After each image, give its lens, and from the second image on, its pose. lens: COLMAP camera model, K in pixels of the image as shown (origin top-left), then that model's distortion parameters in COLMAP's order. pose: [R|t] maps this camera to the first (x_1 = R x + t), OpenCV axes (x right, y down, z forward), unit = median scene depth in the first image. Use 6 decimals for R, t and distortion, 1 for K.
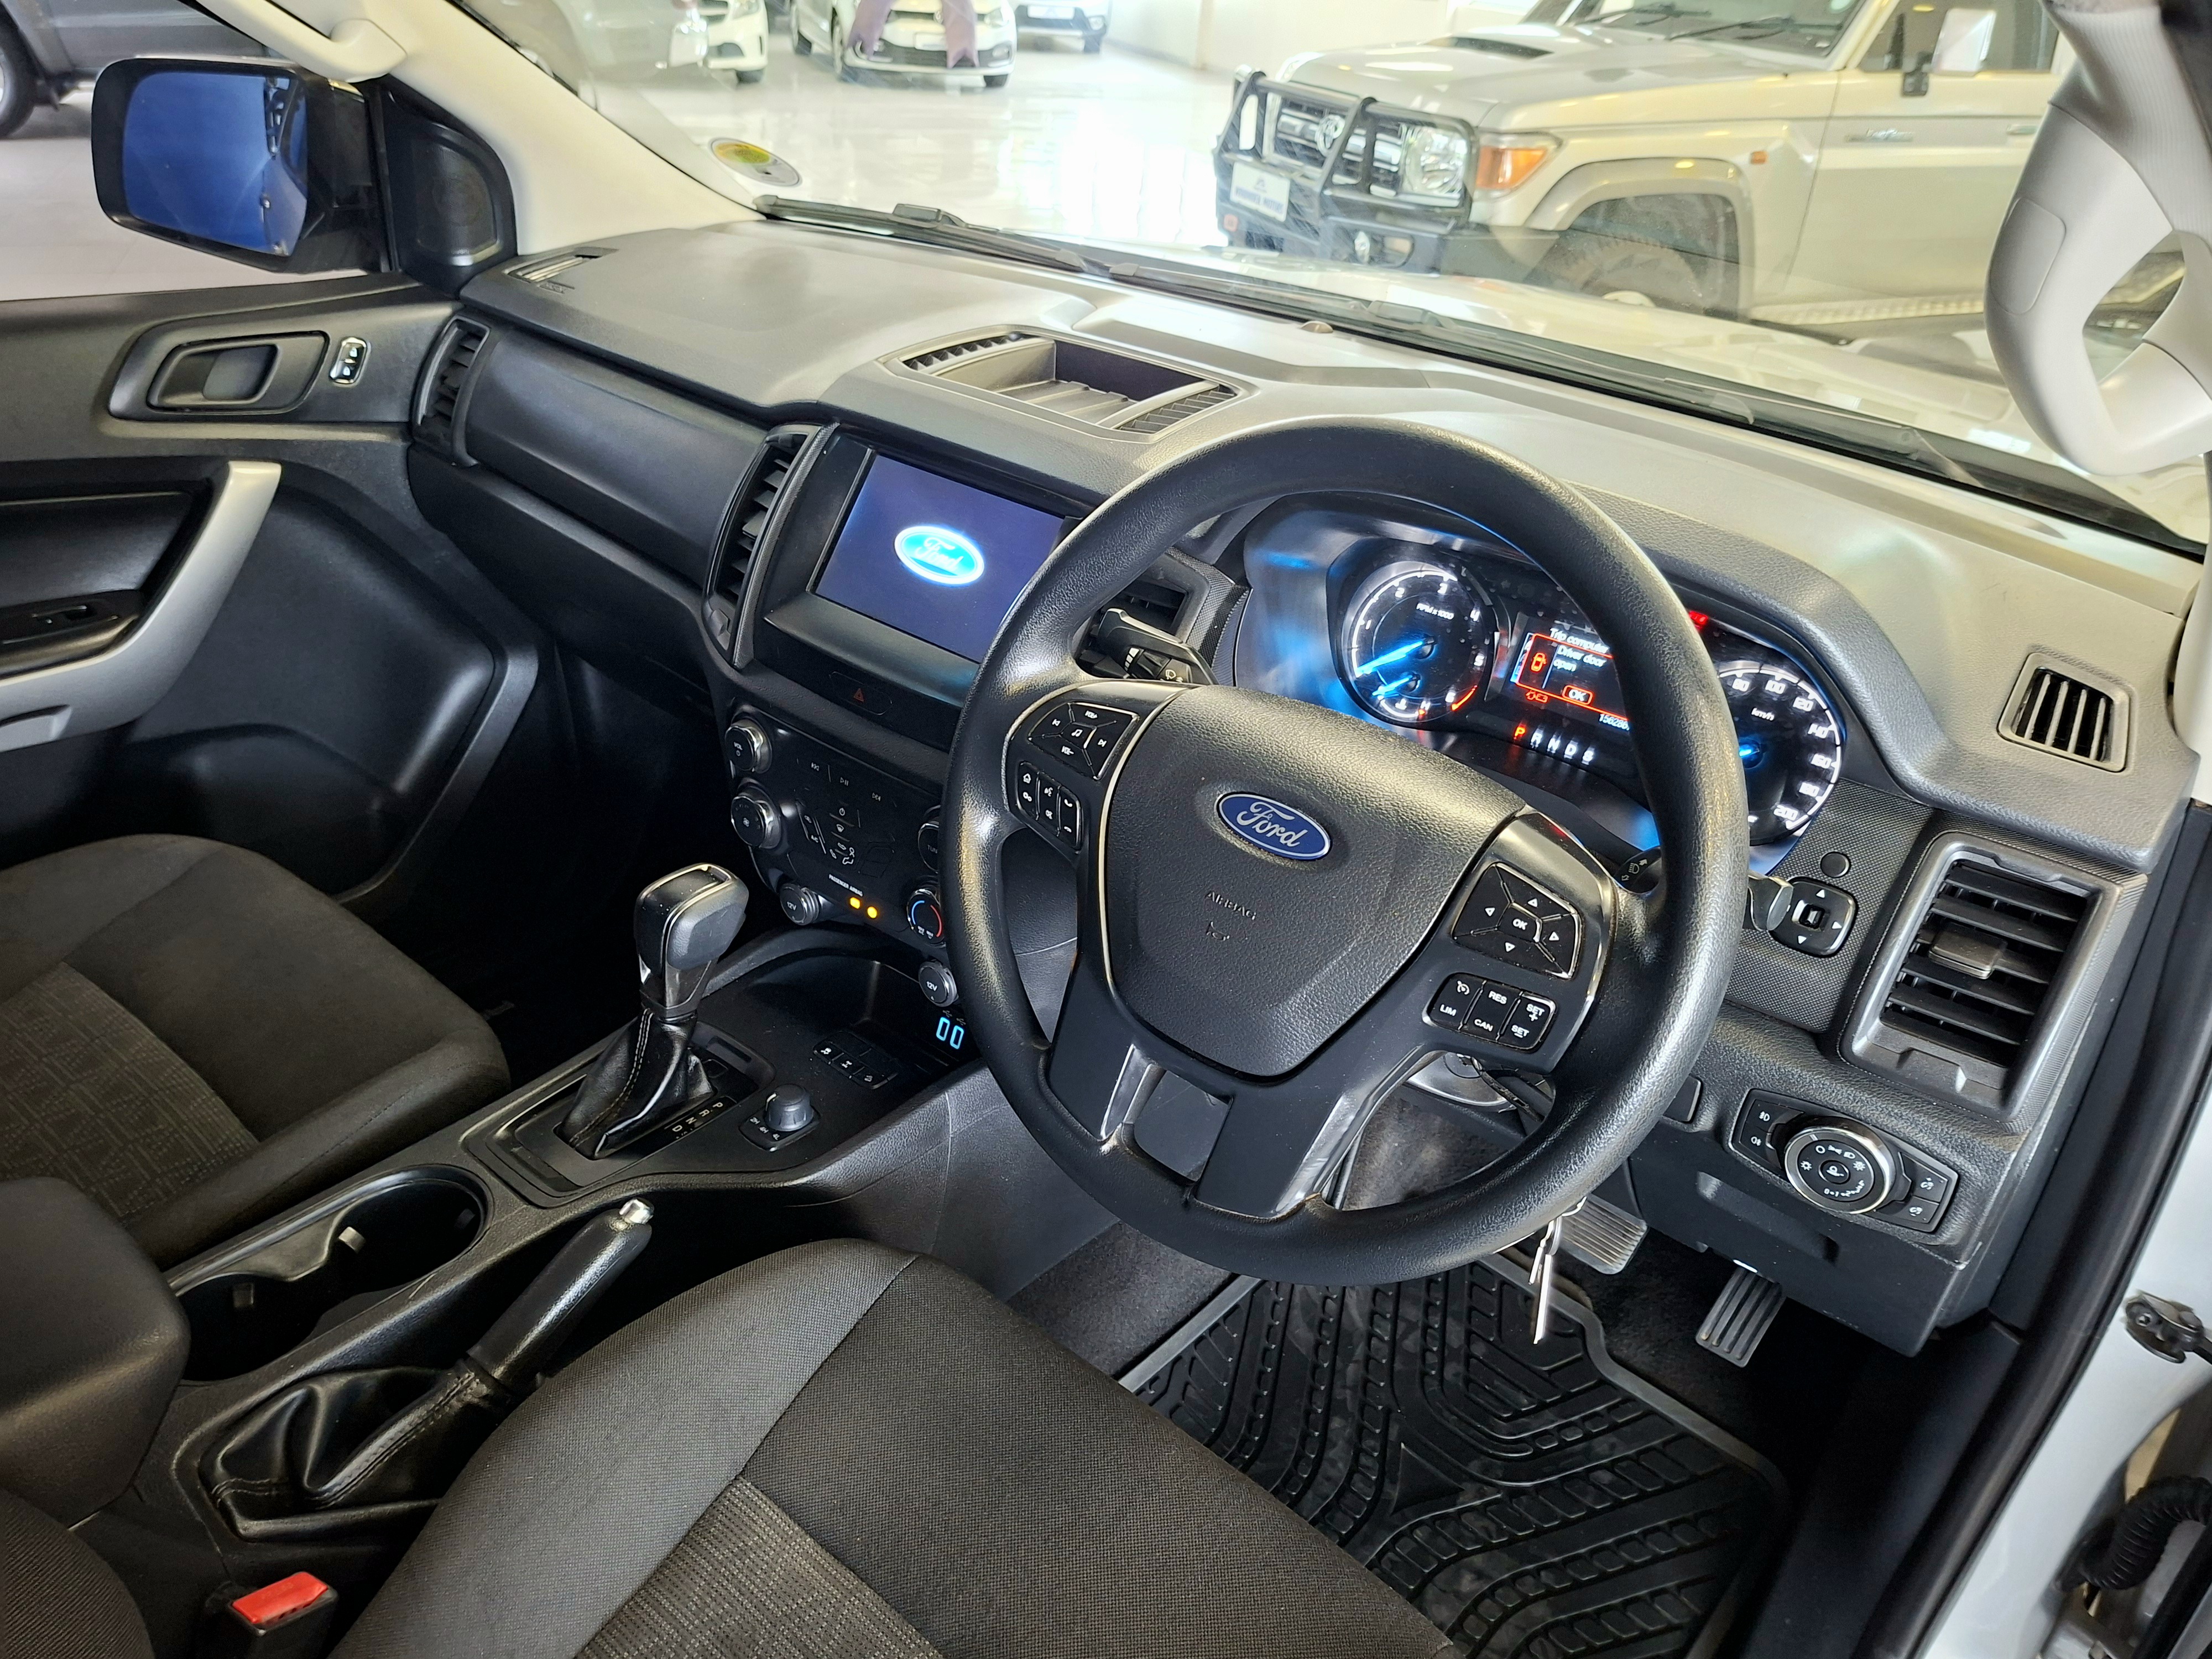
lens RADIAL K [[1543.0, 0, 1061.0], [0, 1543.0, 827.8], [0, 0, 1]] dist [0.094596, -0.173678]
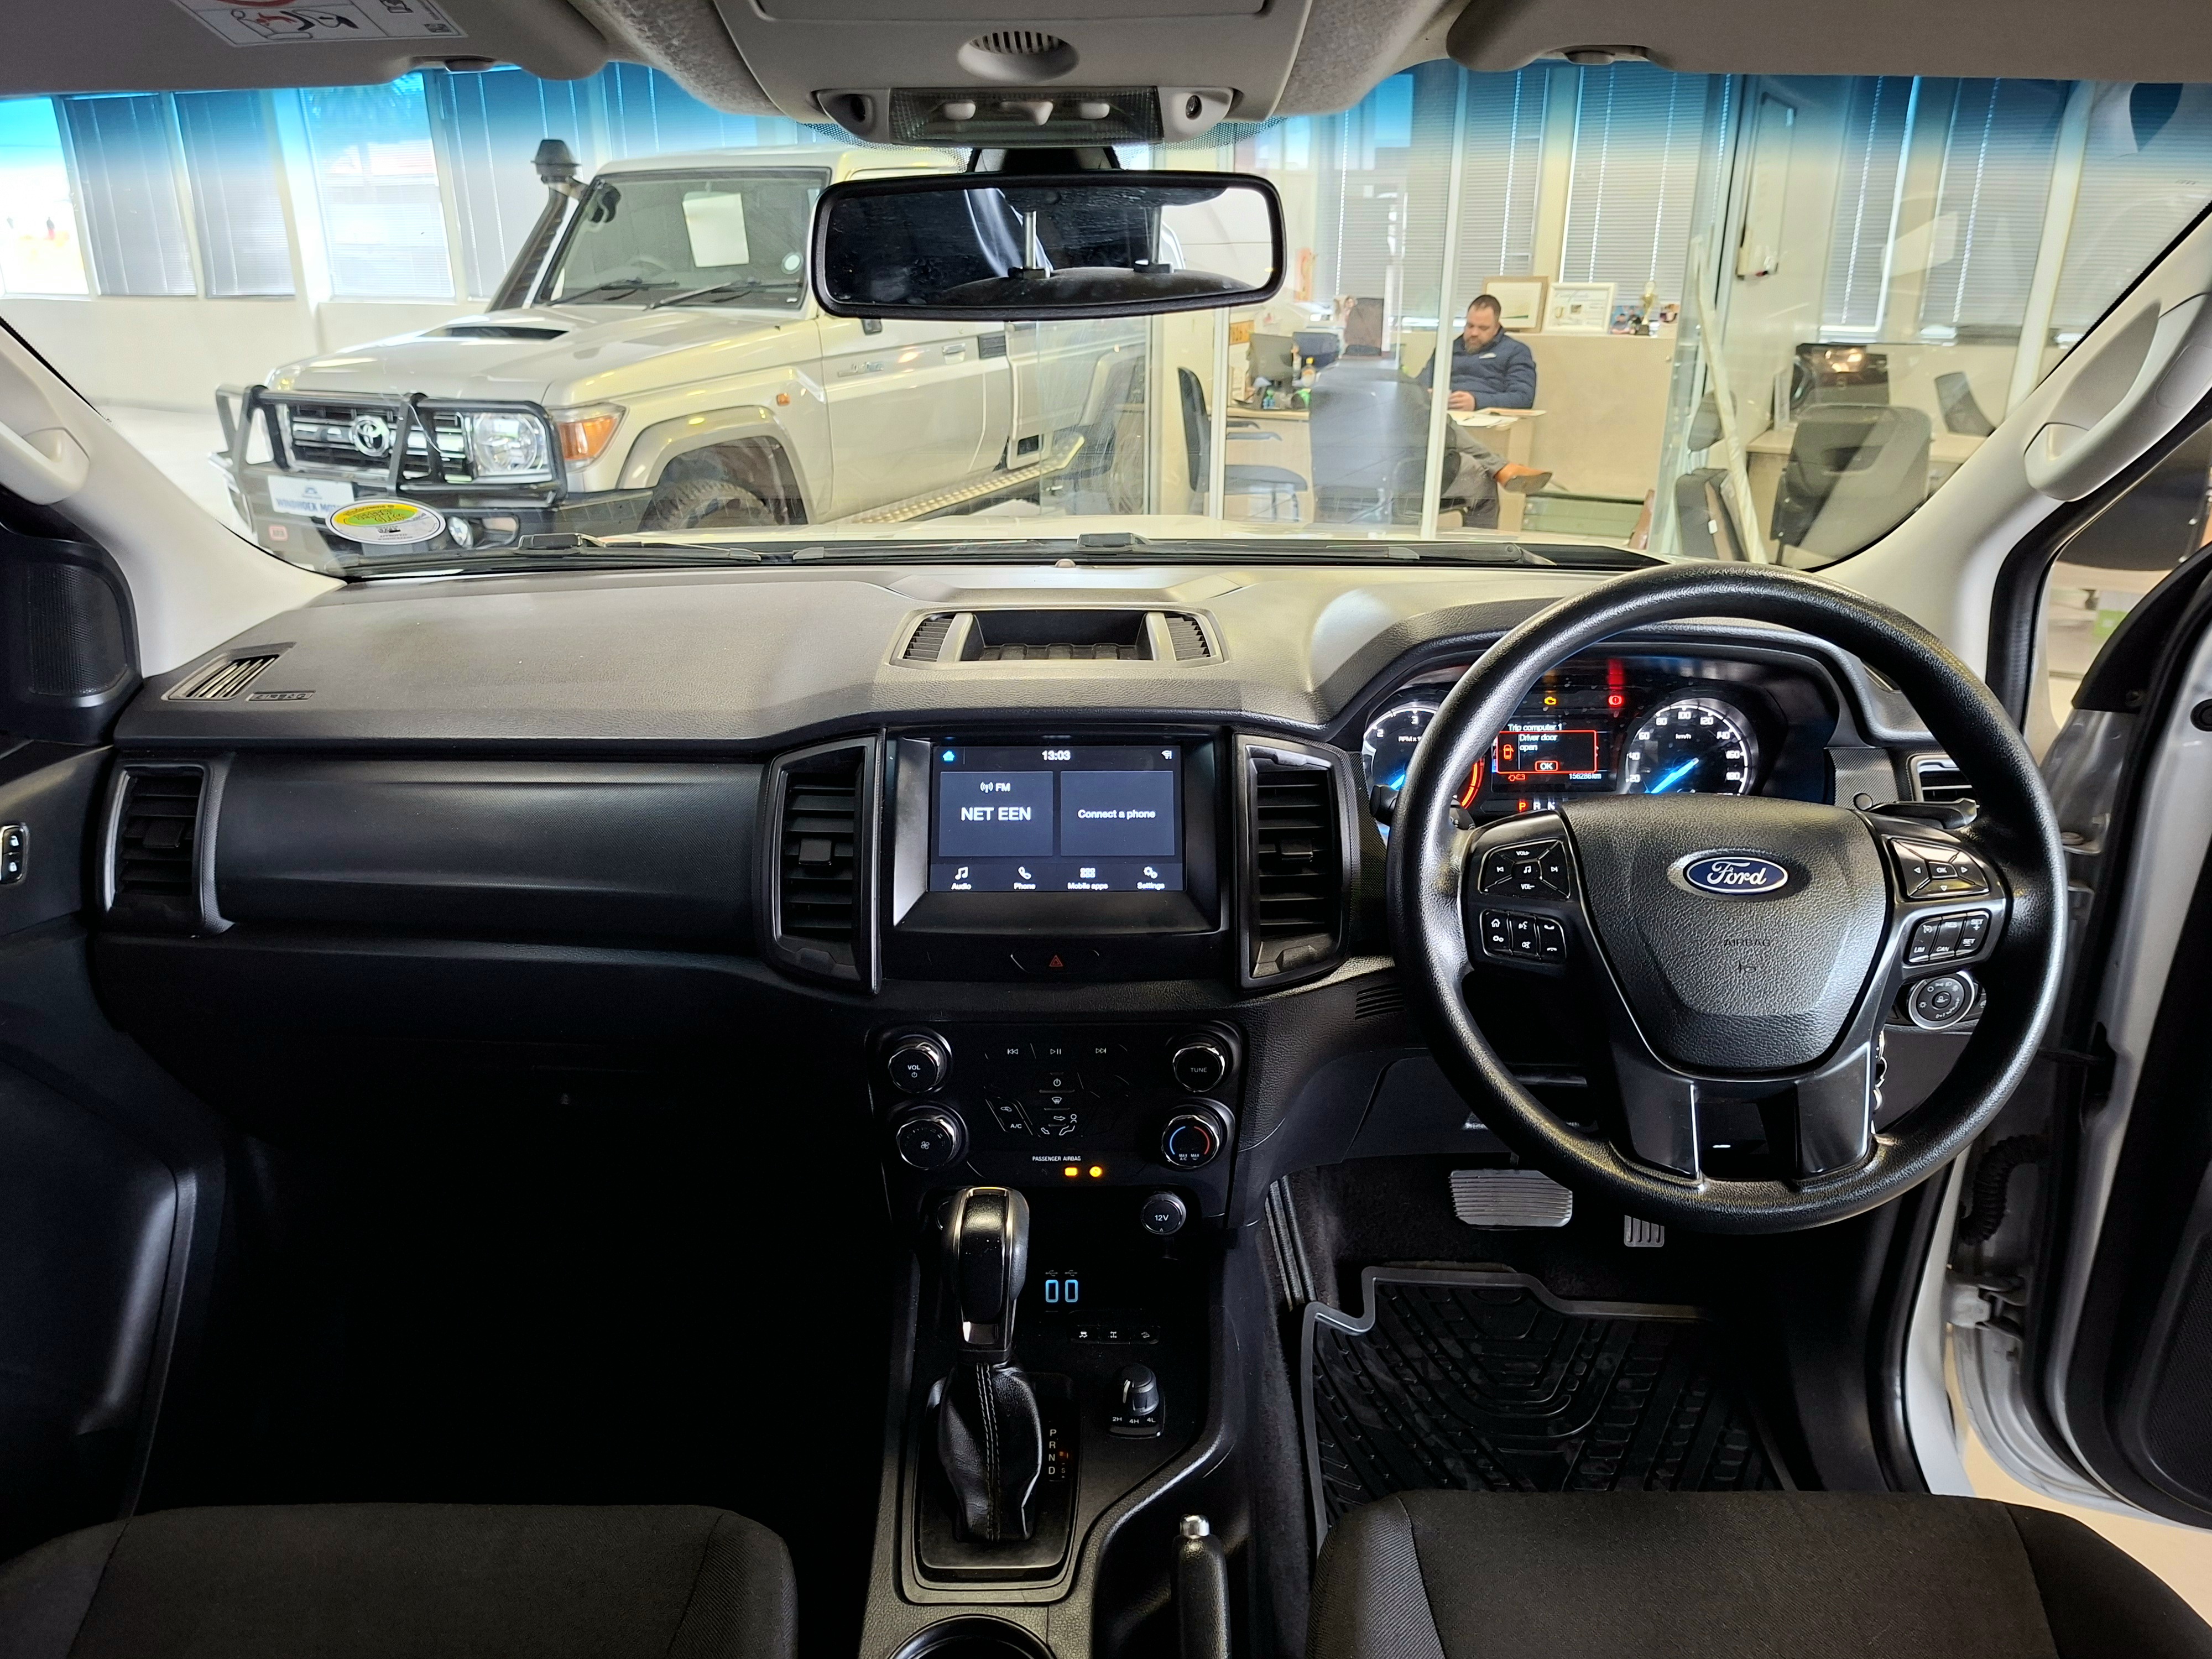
lens RADIAL K [[1543.0, 0, 1061.0], [0, 1543.0, 827.8], [0, 0, 1]] dist [0.094596, -0.173678]
pose [[0.772480, -0.284183, 0.567904, -0.492811], [0.366002, 0.930048, -0.032444, -0.097180], [-0.518958, 0.232916, 0.822455, 0.107672]]
